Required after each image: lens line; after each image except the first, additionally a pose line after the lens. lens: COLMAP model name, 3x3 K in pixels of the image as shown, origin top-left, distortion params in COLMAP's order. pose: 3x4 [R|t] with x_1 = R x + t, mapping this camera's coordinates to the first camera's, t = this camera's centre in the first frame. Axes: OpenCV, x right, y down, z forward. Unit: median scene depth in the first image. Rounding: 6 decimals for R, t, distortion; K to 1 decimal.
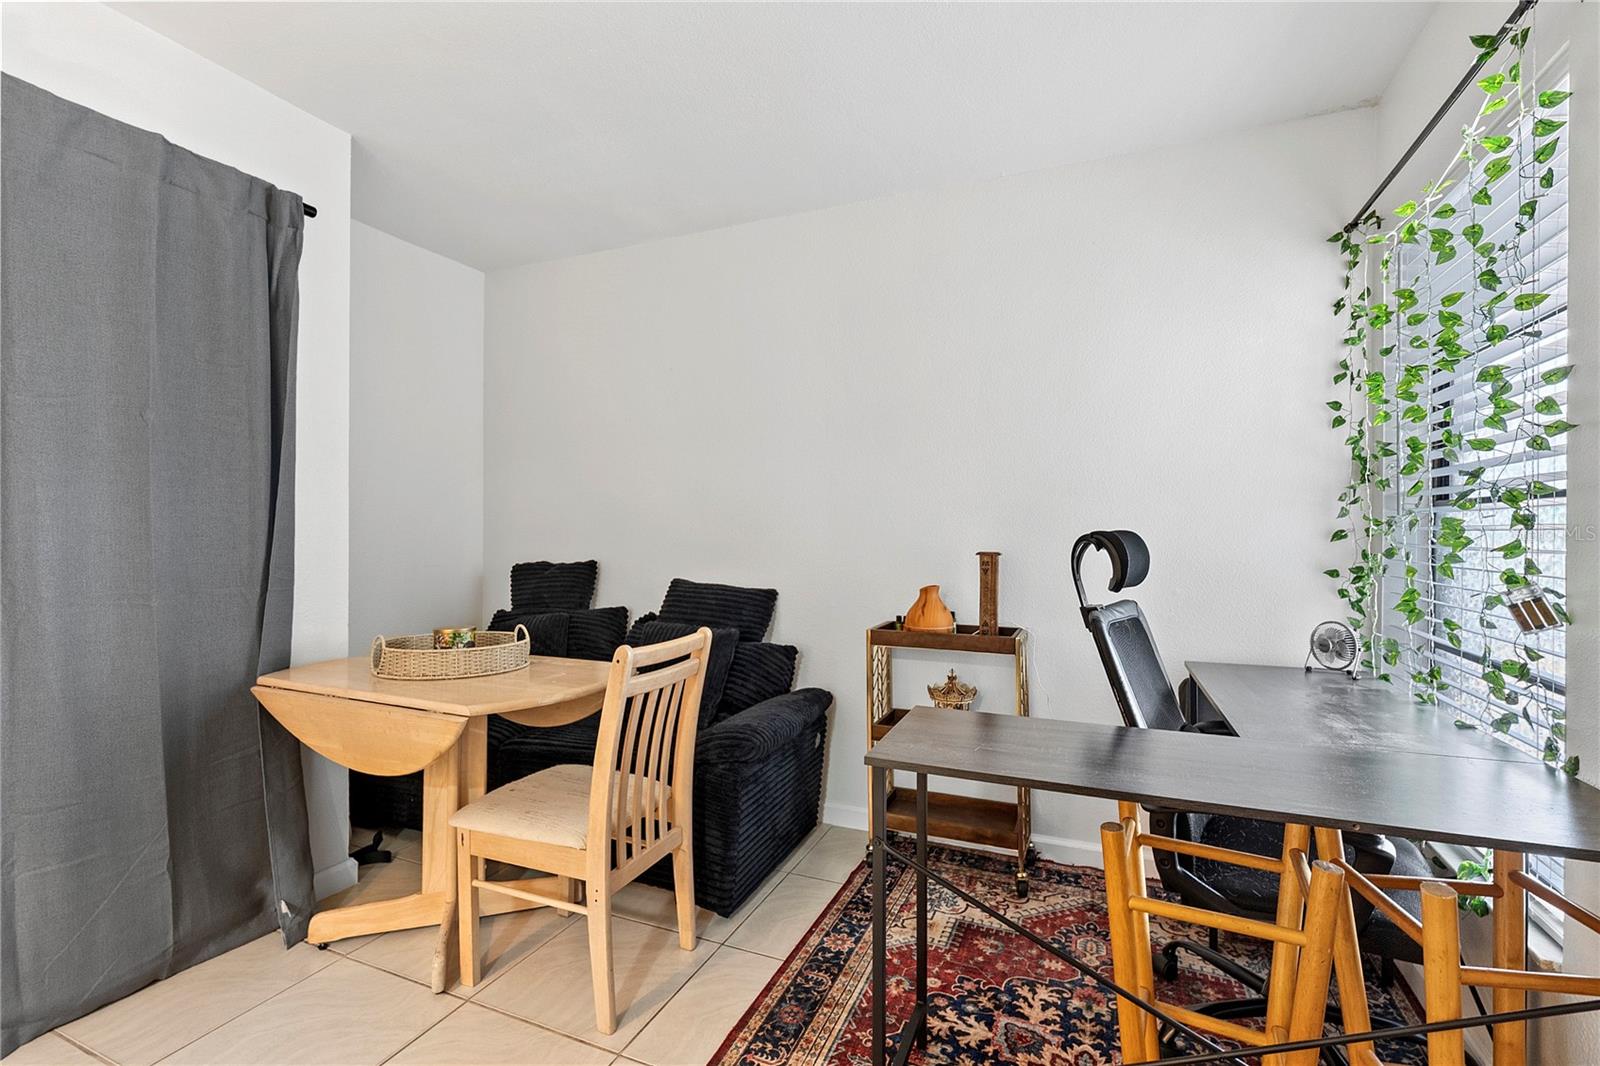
lens RADIAL K [[709.2, 0, 804.5], [0, 709.2, 530.5], [0, 0, 1]] dist [-0.007373, 0.001018]
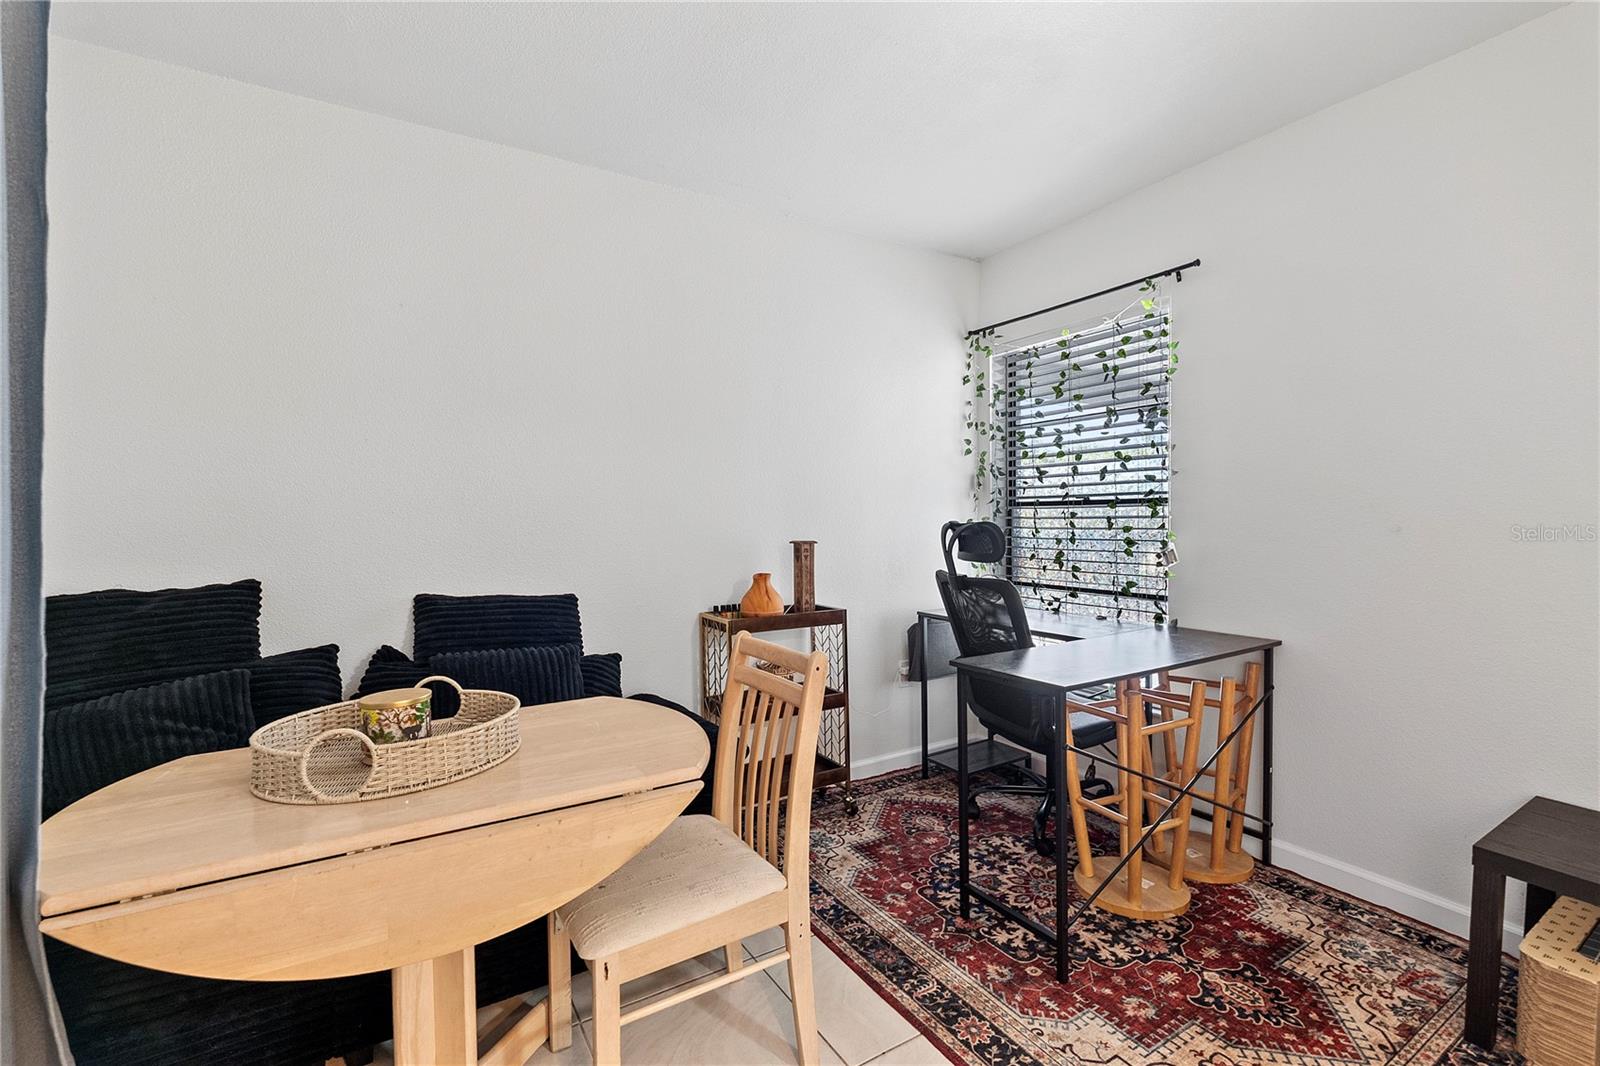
lens RADIAL K [[709.2, 0, 805.6], [0, 709.2, 530.4], [0, 0, 1]] dist [-0.007373, 0.001018]
pose [[0.577173, -0.024088, 0.816266, -0.791447], [0.011924, 0.999707, 0.021070, -0.012527], [-0.816535, -0.002428, 0.577291, 0.366370]]
